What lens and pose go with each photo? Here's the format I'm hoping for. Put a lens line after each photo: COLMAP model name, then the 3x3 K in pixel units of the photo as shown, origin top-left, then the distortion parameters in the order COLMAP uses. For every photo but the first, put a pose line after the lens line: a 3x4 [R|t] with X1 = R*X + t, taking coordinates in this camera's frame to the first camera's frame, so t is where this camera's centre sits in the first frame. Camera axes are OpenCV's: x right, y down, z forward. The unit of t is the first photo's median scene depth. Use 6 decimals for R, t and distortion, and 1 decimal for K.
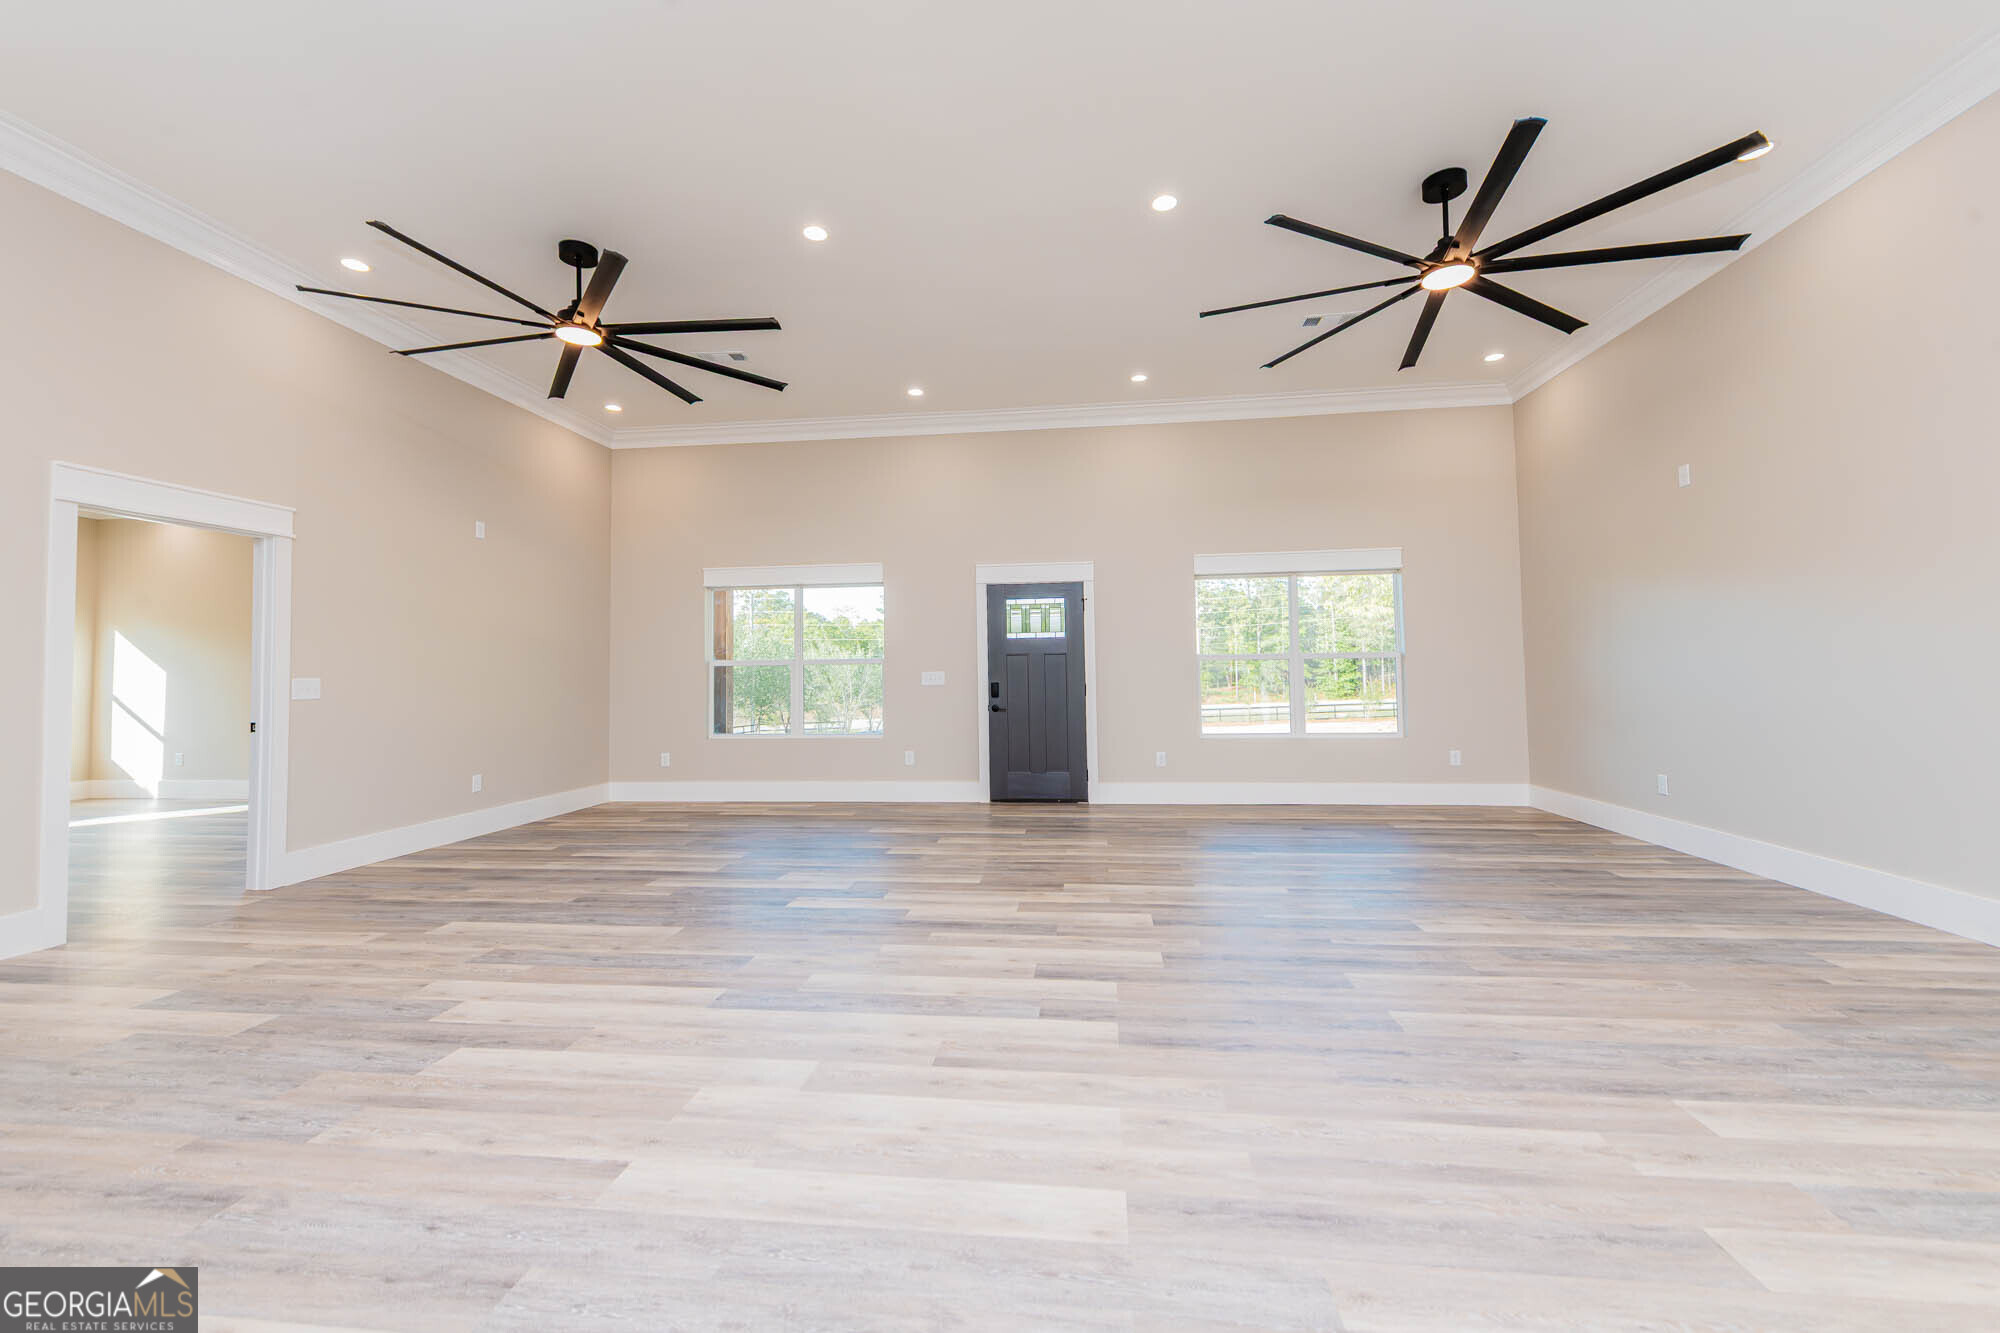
lens RADIAL K [[814.4, 0, 1021.0], [0, 814.4, 645.8], [0, 0, 1]] dist [0.001687, -0.000111]
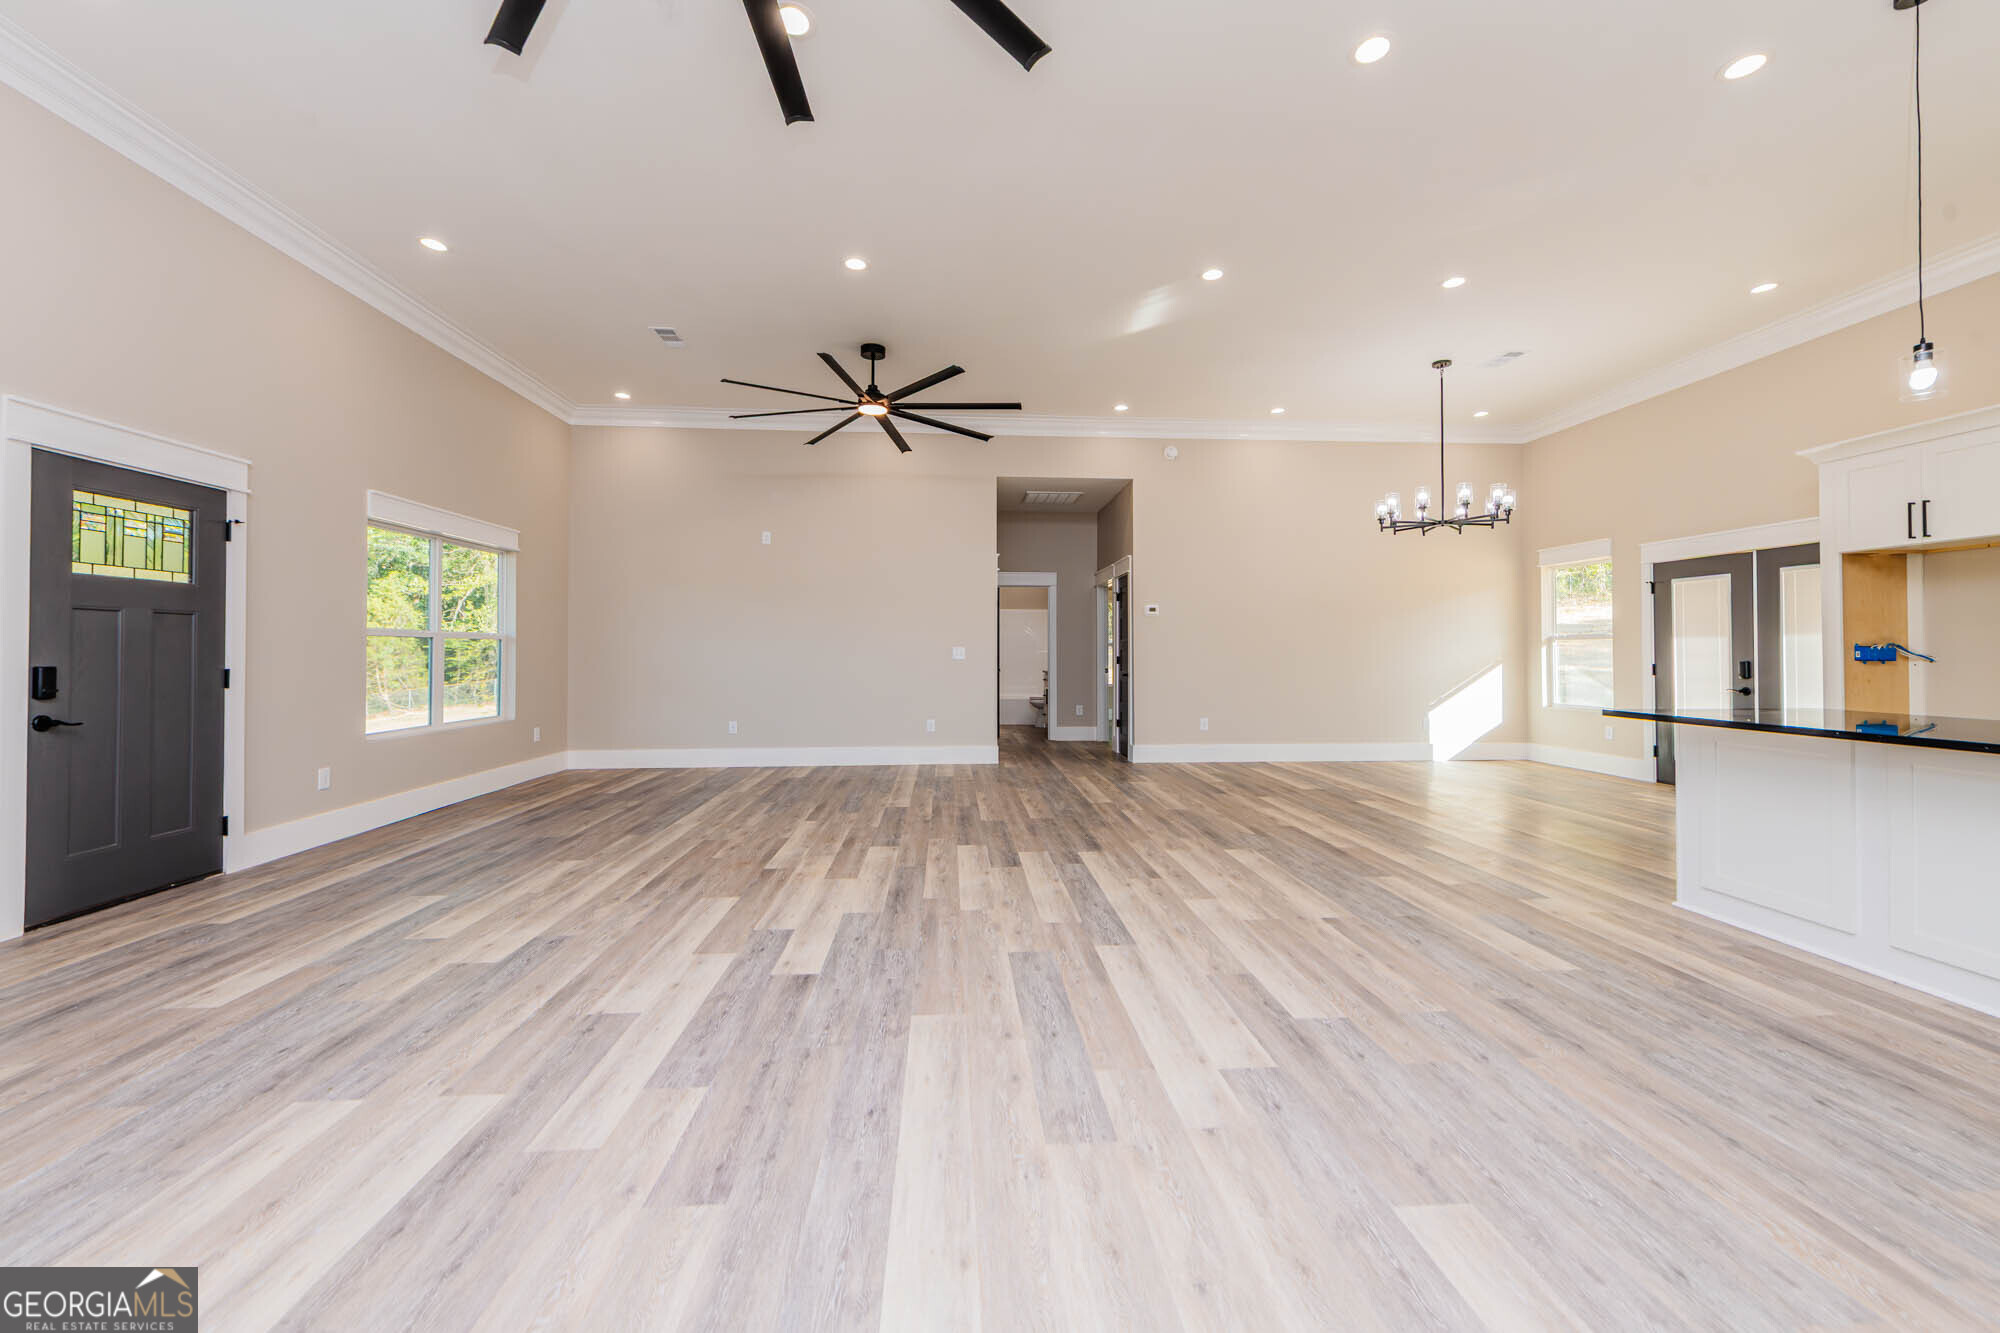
lens RADIAL K [[791.8, 0, 999.4], [0, 791.8, 640.6], [0, 0, 1]] dist [0.014225, -0.004853]
pose [[-0.186437, 0.030917, 0.981980, -1.064800], [-0.032268, 0.998773, -0.037572, 0.055803], [-0.981937, -0.038691, -0.185211, 1.042097]]
